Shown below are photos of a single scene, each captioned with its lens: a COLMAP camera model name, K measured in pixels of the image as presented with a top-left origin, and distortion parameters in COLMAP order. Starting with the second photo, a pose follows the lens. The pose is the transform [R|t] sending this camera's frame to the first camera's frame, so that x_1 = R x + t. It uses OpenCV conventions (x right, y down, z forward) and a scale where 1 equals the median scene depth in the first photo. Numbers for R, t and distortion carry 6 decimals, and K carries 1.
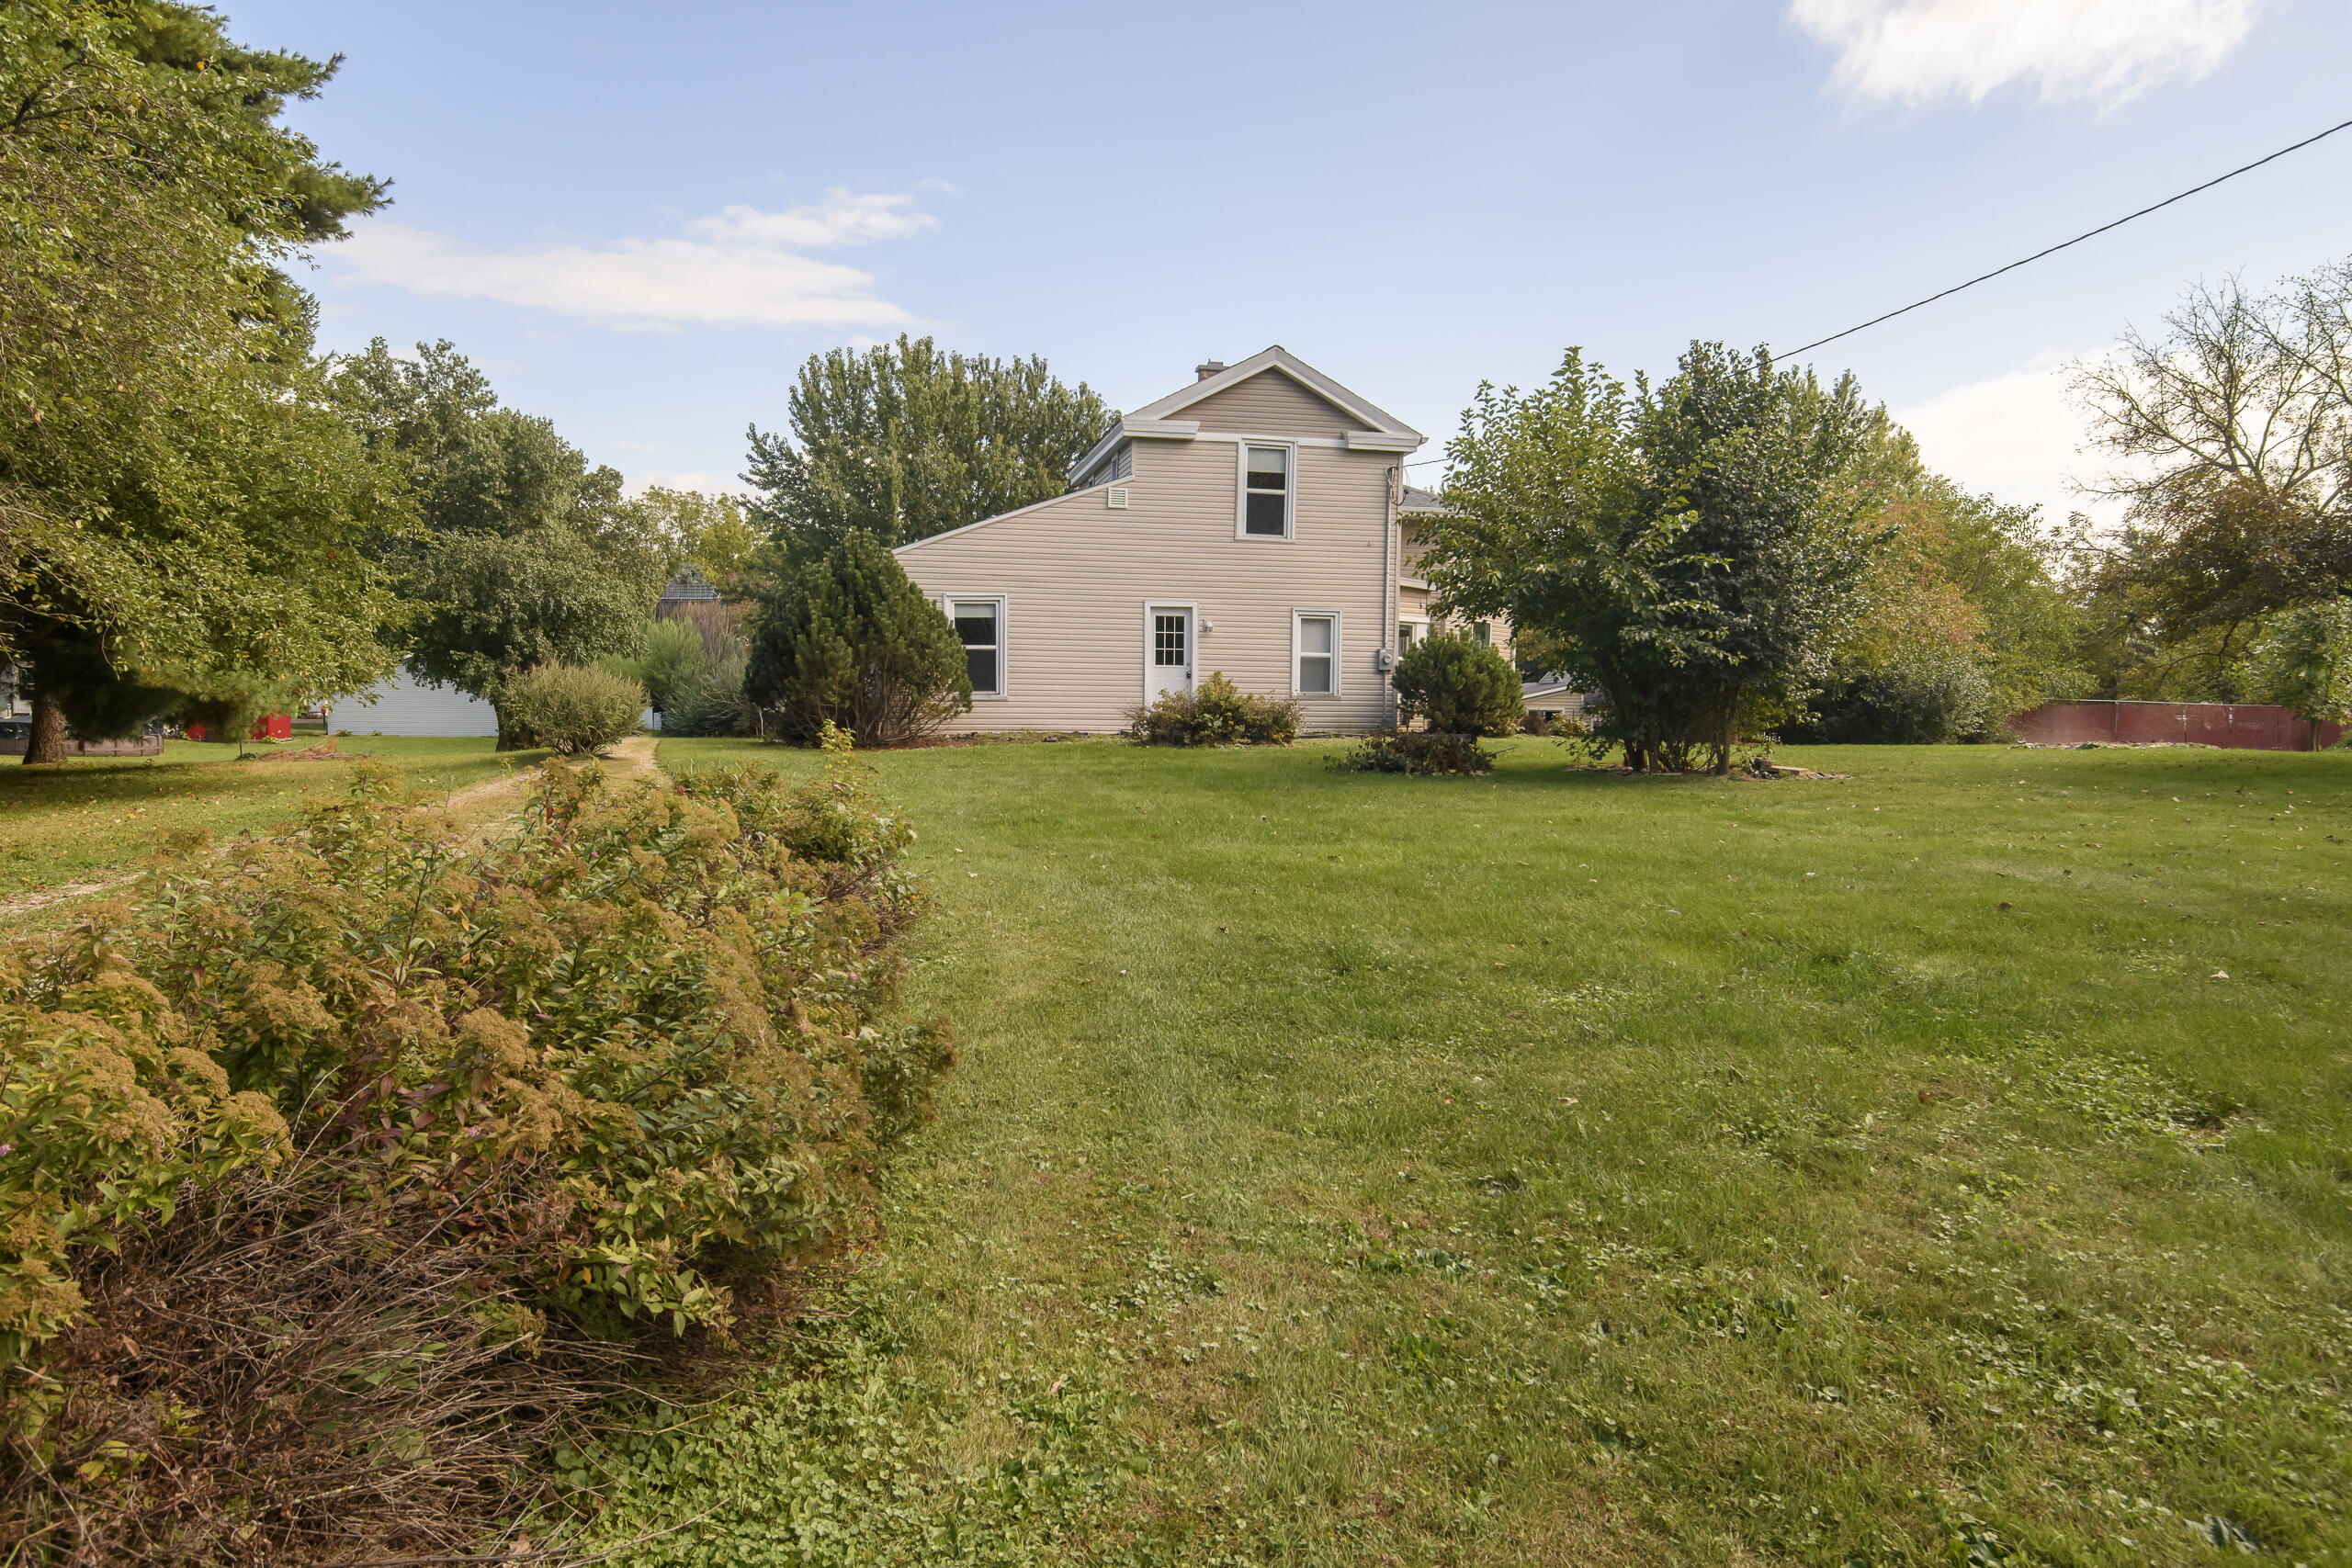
lens RADIAL K [[1561.4, 0, 1176.0], [0, 1561.4, 784.0], [0, 0, 1]] dist [0.001037, -0.000179]
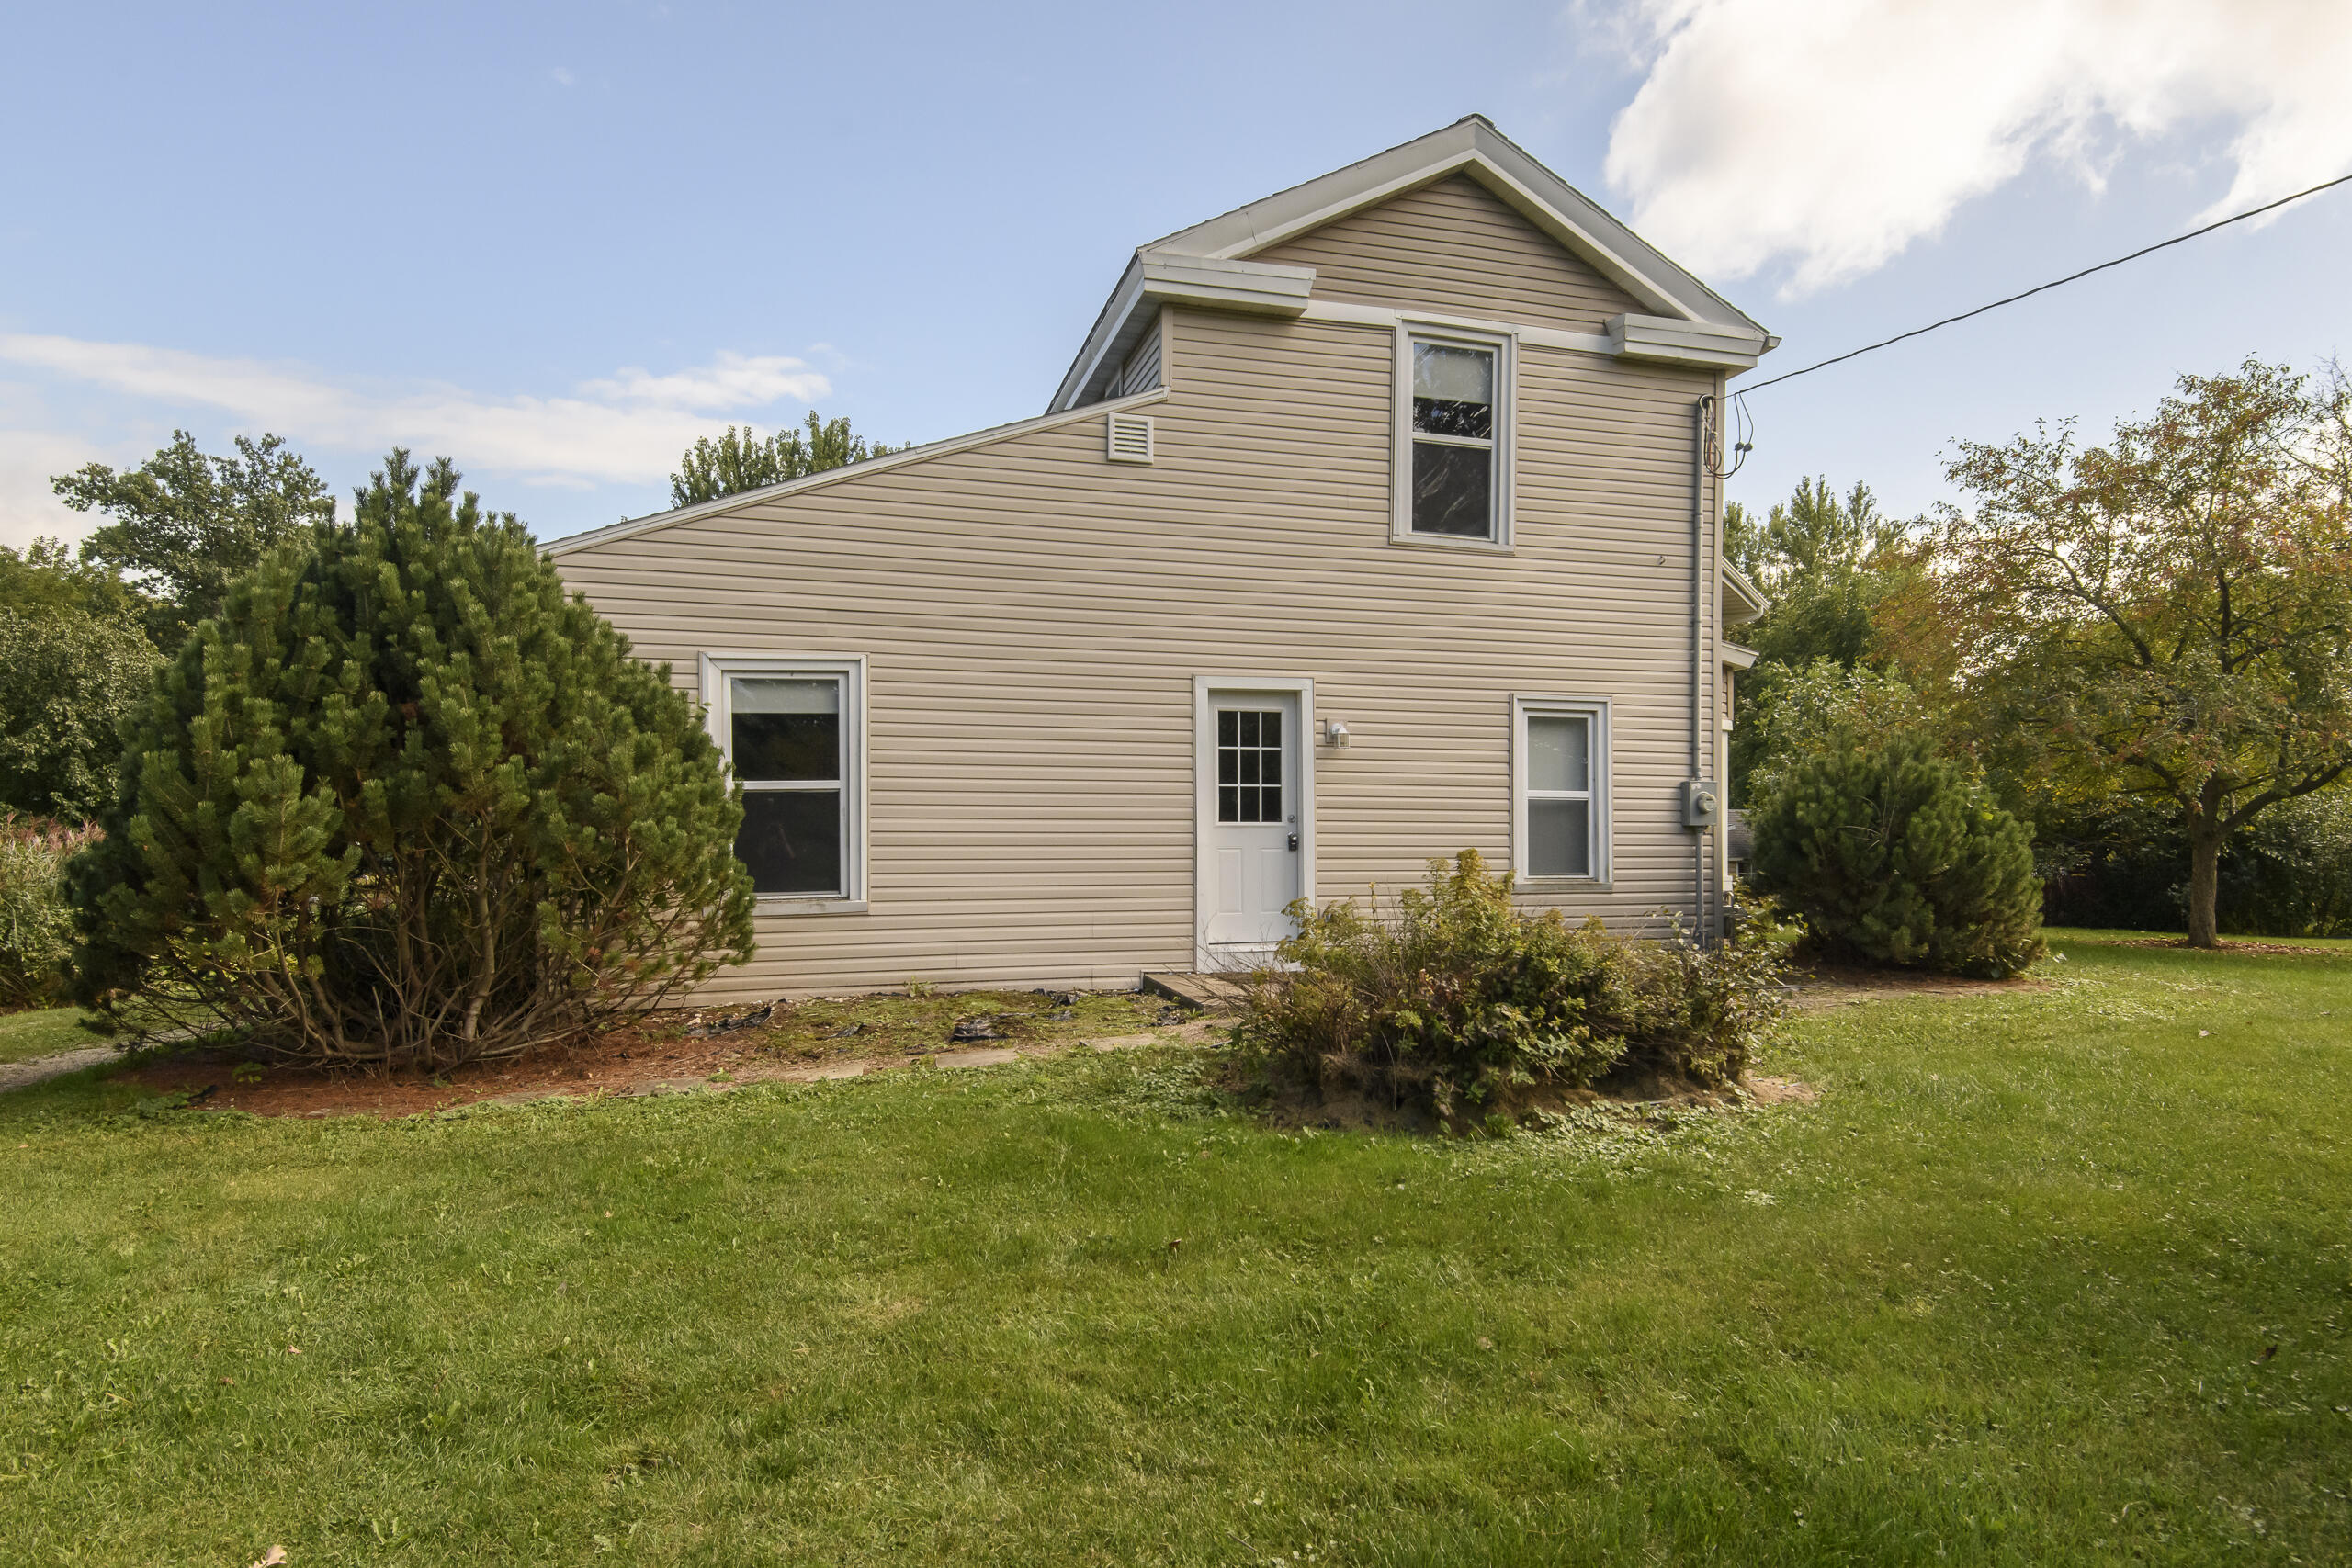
lens RADIAL K [[1149.0, 0, 1232.2], [0, 1149.0, 810.5], [0, 0, 1]] dist [0.011143, -0.000215]
pose [[0.993305, -0.012872, 0.114805, -0.046608], [0.020396, 0.997702, -0.064610, -0.058504], [-0.113709, 0.066519, 0.991285, 0.679162]]
